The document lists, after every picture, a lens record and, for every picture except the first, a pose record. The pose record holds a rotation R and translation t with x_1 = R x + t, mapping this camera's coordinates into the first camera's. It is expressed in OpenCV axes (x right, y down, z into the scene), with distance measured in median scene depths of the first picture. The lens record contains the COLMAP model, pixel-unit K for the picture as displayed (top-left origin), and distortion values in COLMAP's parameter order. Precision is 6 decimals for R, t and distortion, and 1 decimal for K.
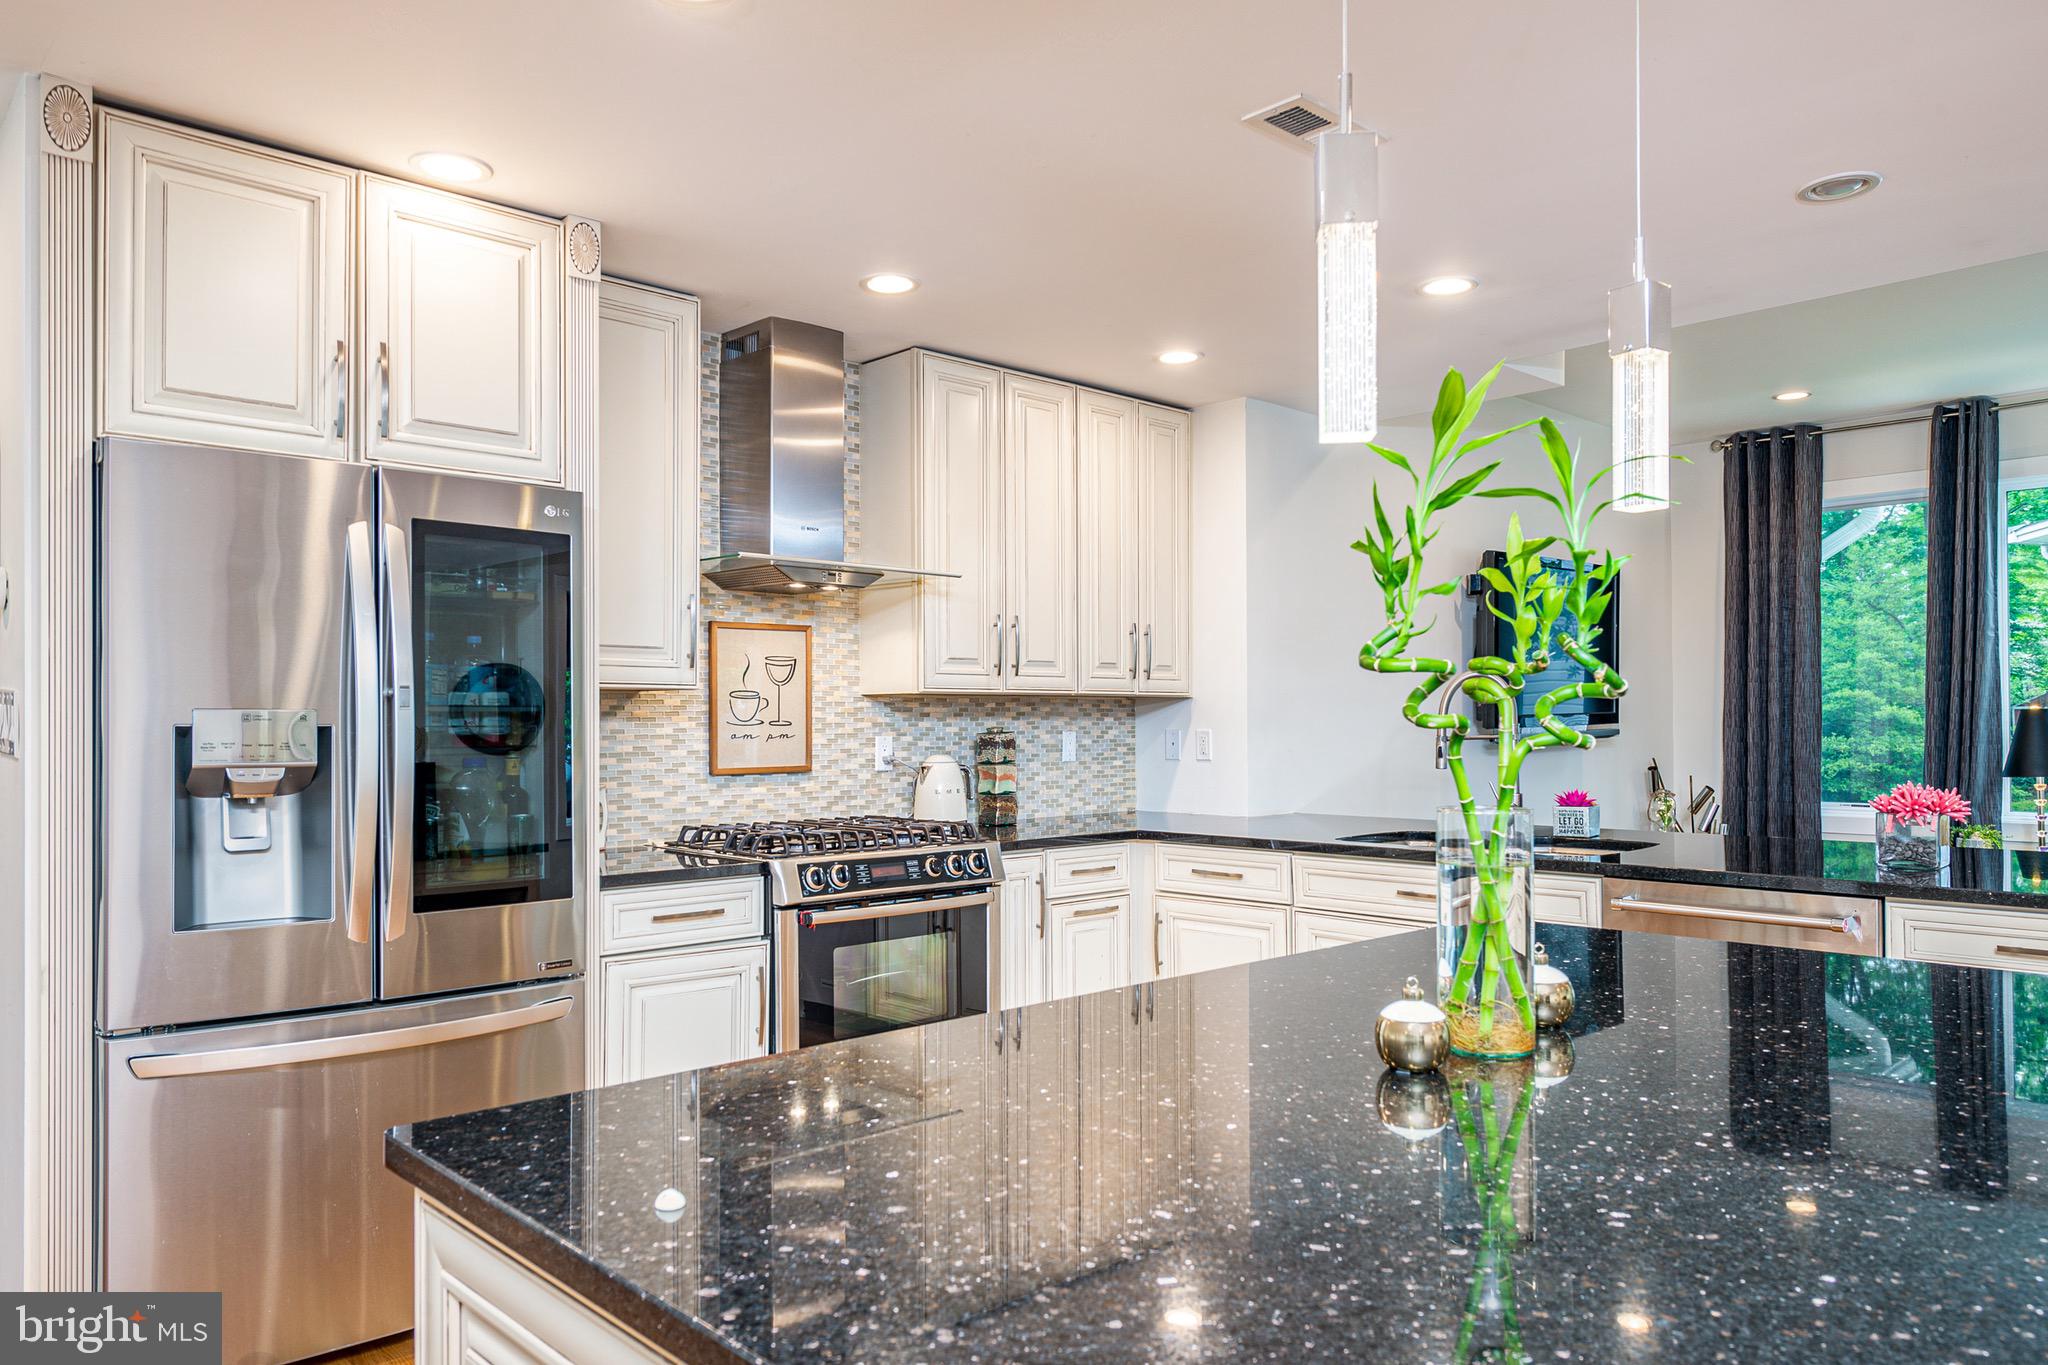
lens RADIAL K [[1401.4, 0, 1021.8], [0, 1401.4, 696.6], [0, 0, 1]] dist [0.004673, -0.000920]
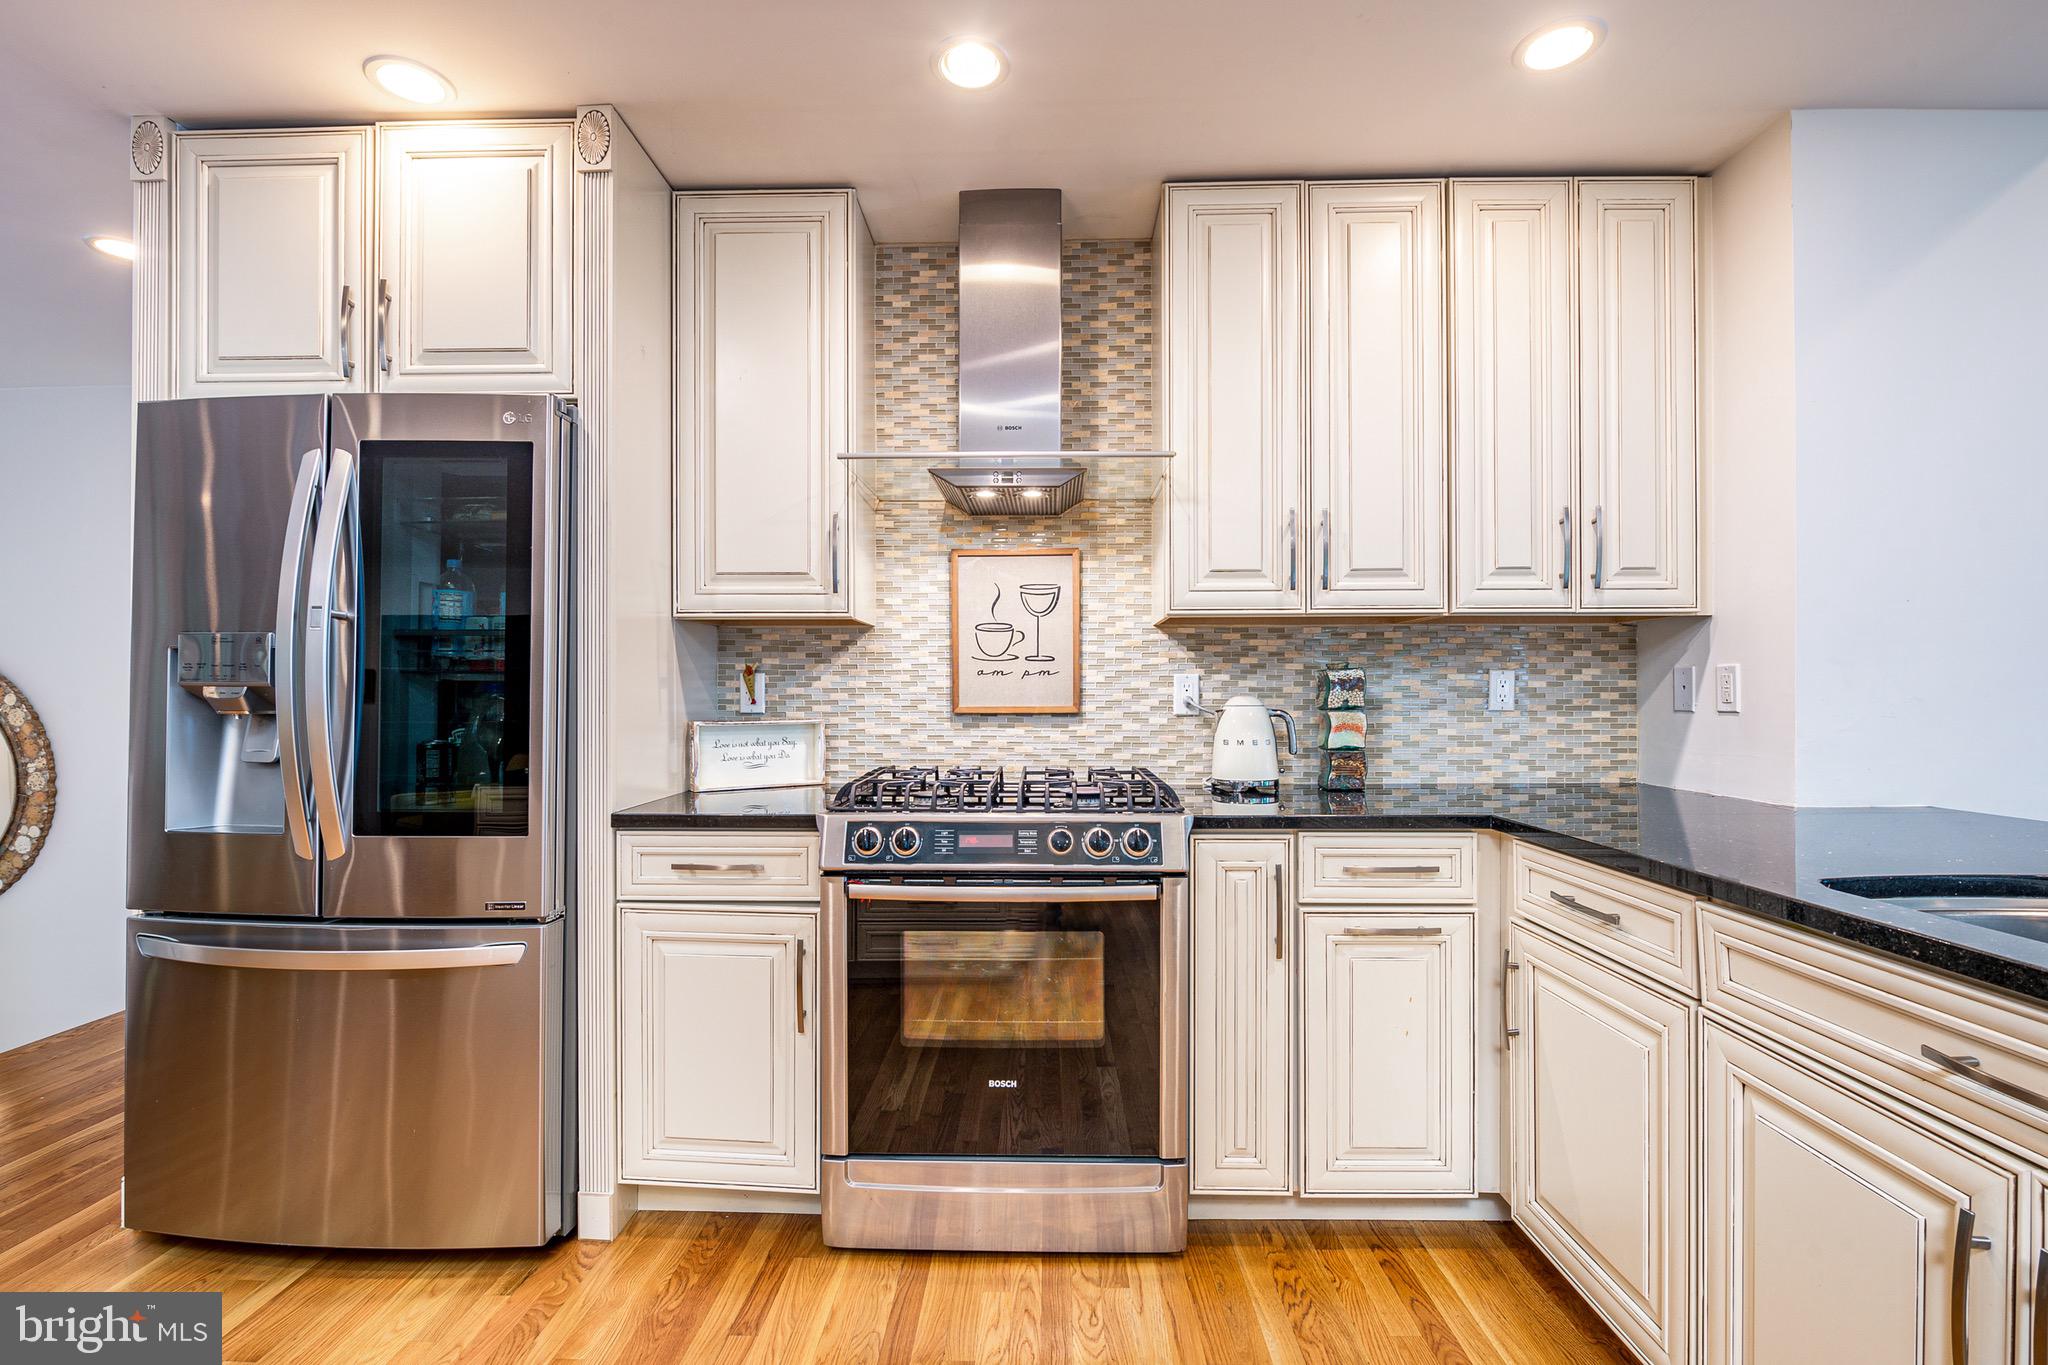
lens RADIAL K [[918.8, 0, 1024.2], [0, 918.8, 683.5], [0, 0, 1]] dist [-0.008638, -0.000186]
pose [[0.707467, -0.002210, -0.706743, 0.240430], [0.011054, 0.999907, 0.007939, 0.030787], [0.706660, -0.013429, 0.707426, 0.581687]]
